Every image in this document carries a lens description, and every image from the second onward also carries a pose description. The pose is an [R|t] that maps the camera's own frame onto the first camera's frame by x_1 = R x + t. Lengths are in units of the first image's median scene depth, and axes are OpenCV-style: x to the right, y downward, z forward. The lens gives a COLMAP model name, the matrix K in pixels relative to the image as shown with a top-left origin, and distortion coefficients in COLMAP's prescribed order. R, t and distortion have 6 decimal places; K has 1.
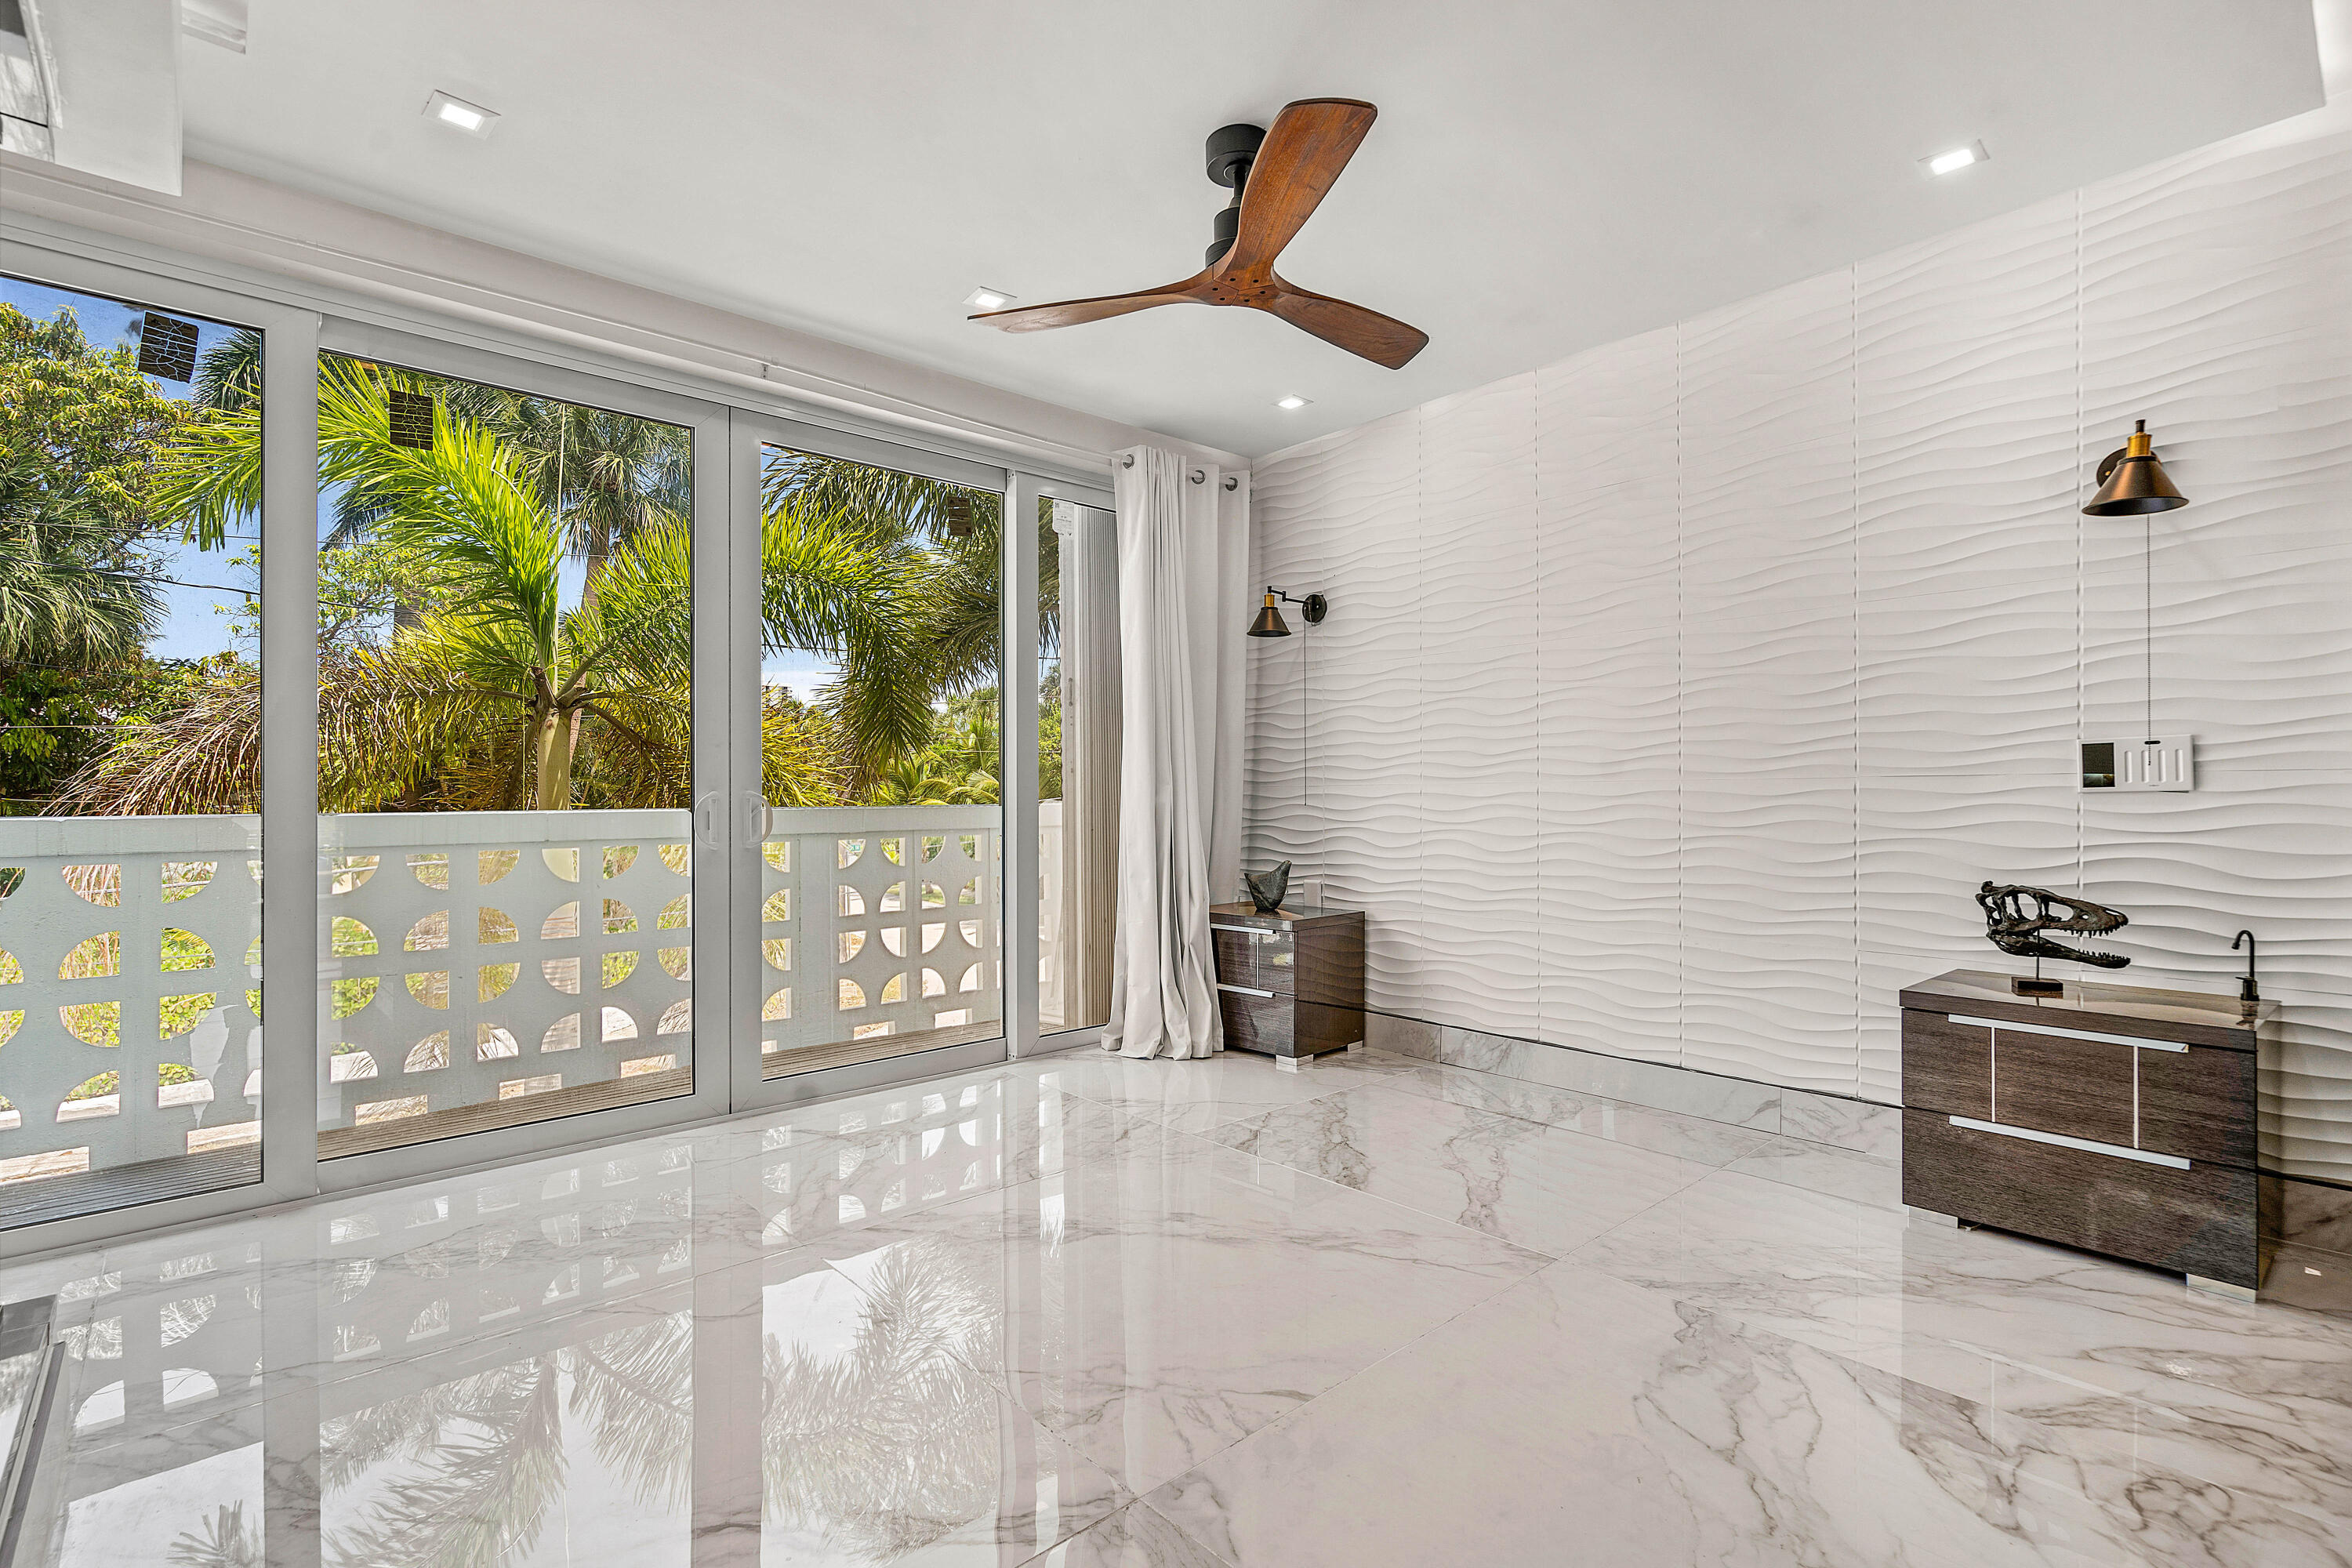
lens RADIAL K [[1104.3, 0, 1158.8], [0, 1104.3, 783.9], [0, 0, 1]] dist [-0.006288, 0.002794]
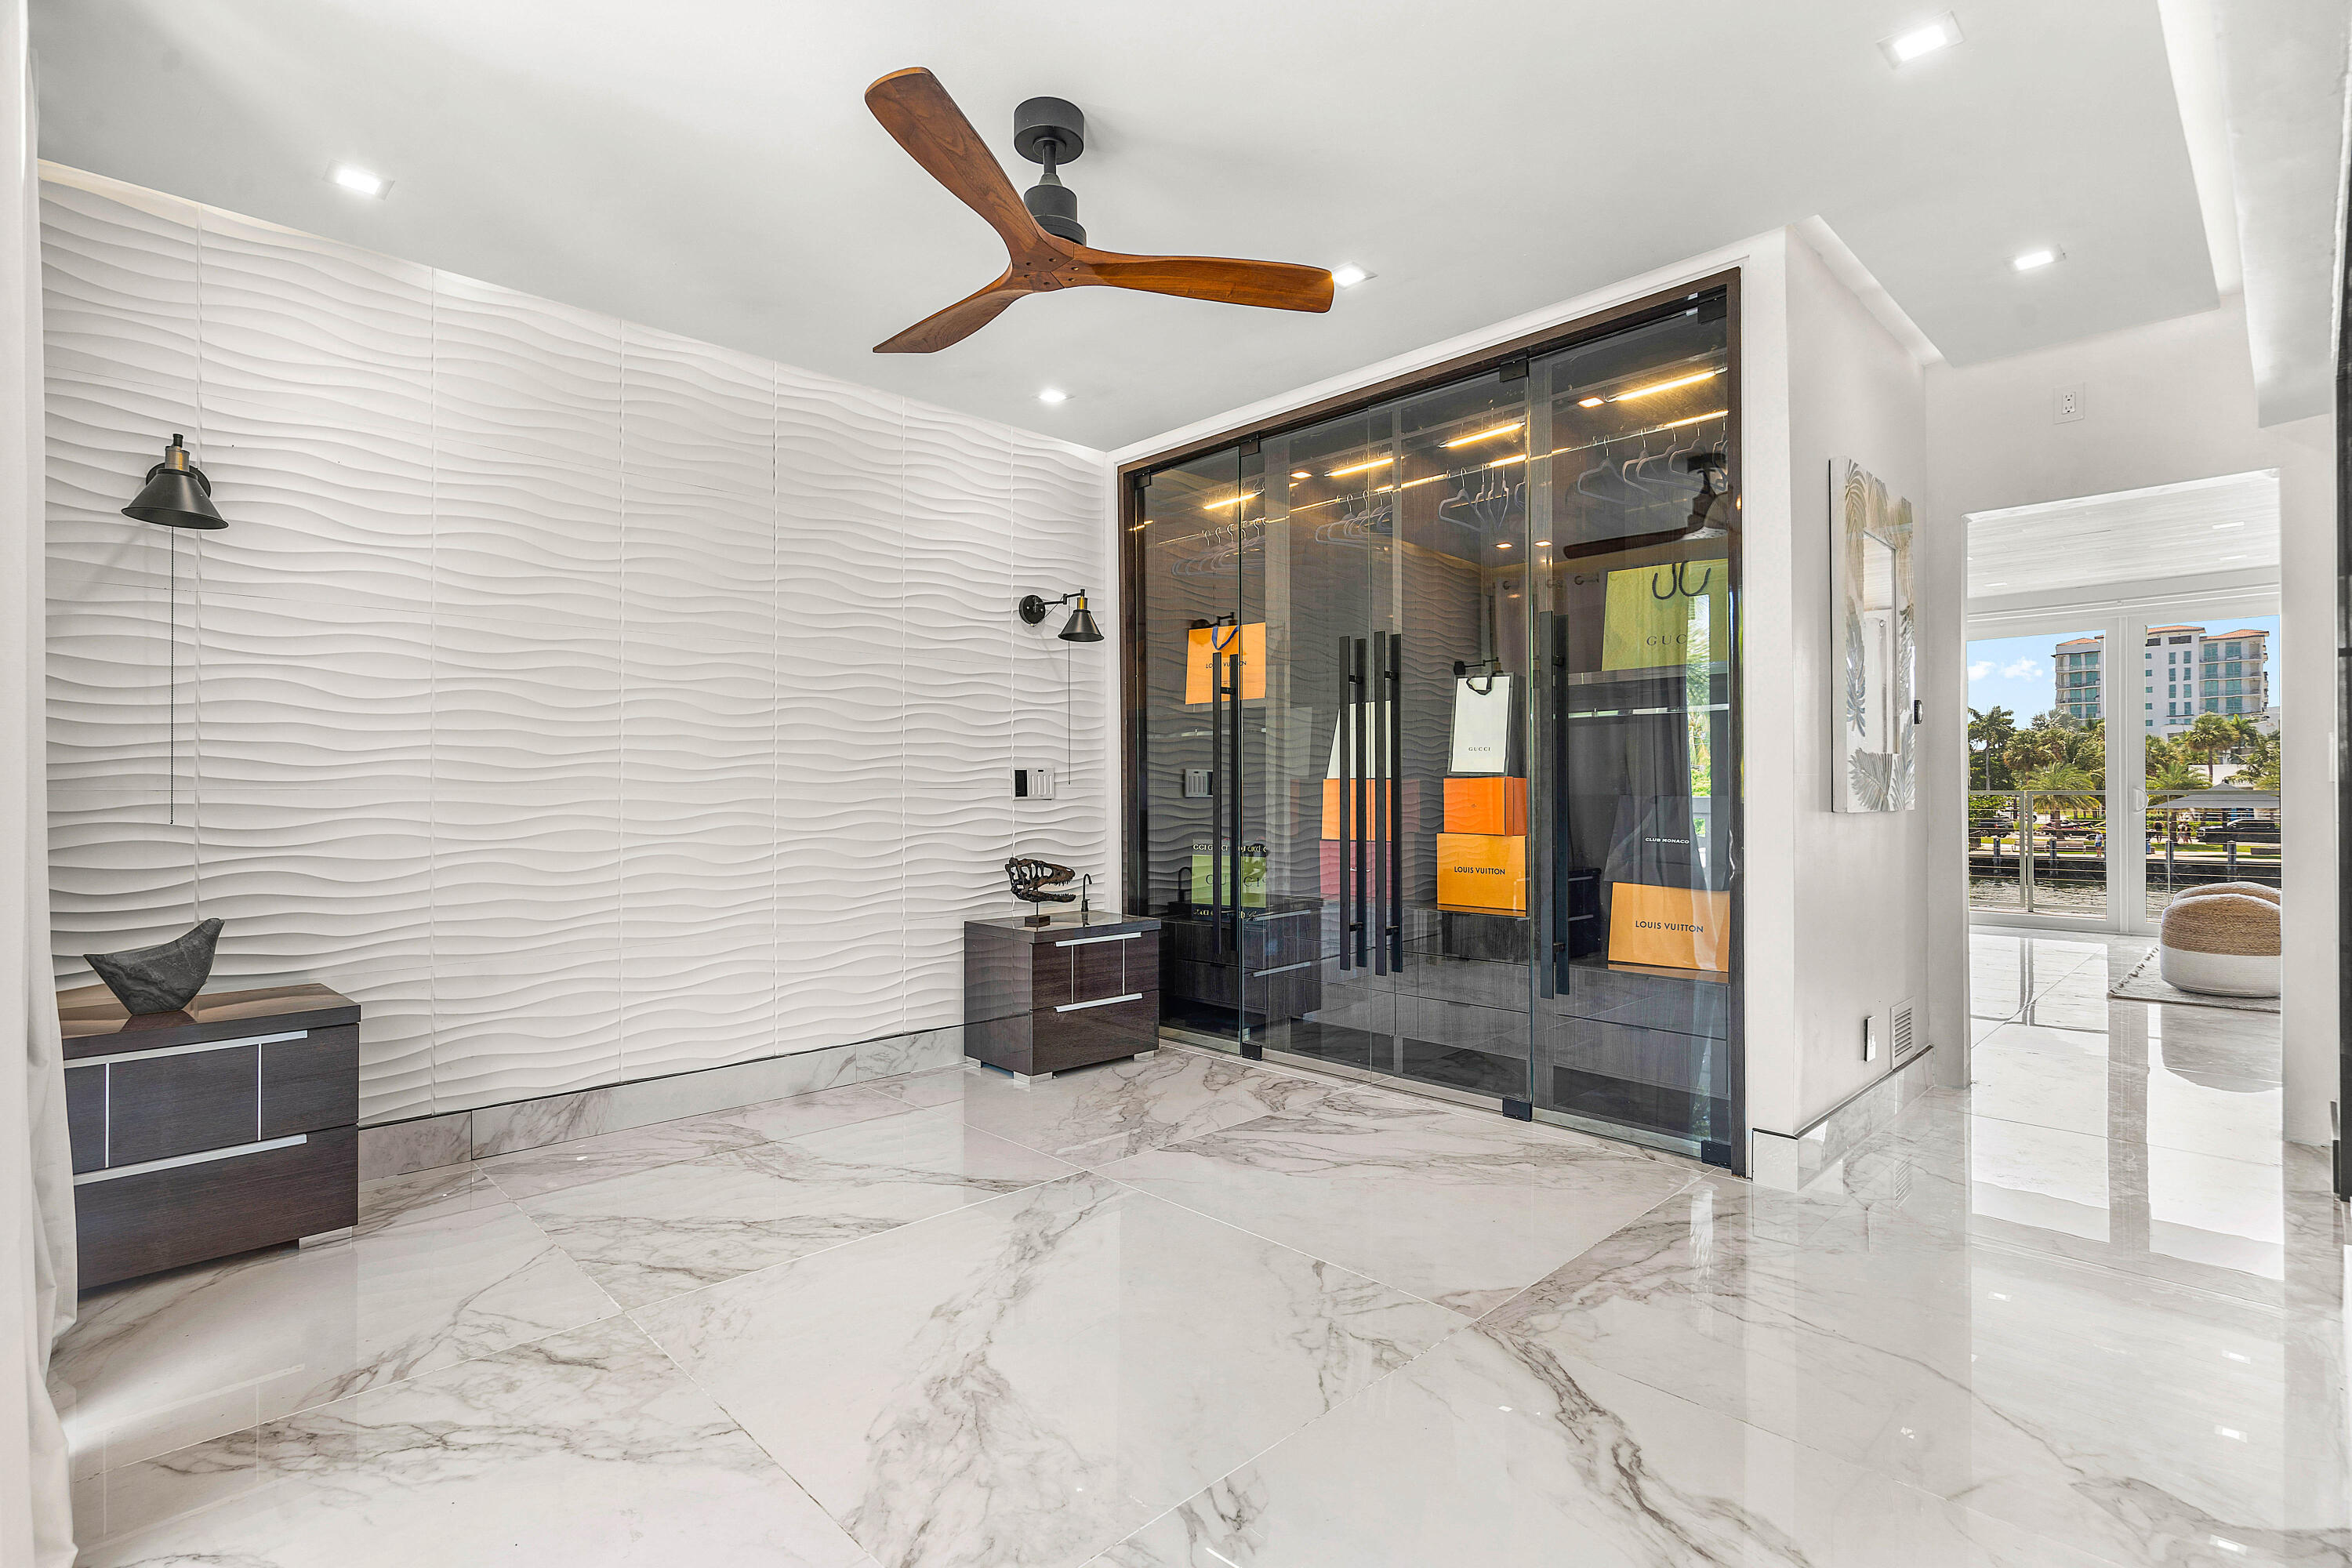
lens RADIAL K [[1104.3, 0, 1184.3], [0, 1104.3, 781.4], [0, 0, 1]] dist [-0.006288, 0.002794]
pose [[-0.058190, 0.019098, 0.998123, -0.645756], [-0.002663, 0.999810, -0.019286, 0.009233], [-0.998302, -0.003781, -0.058128, 0.687666]]
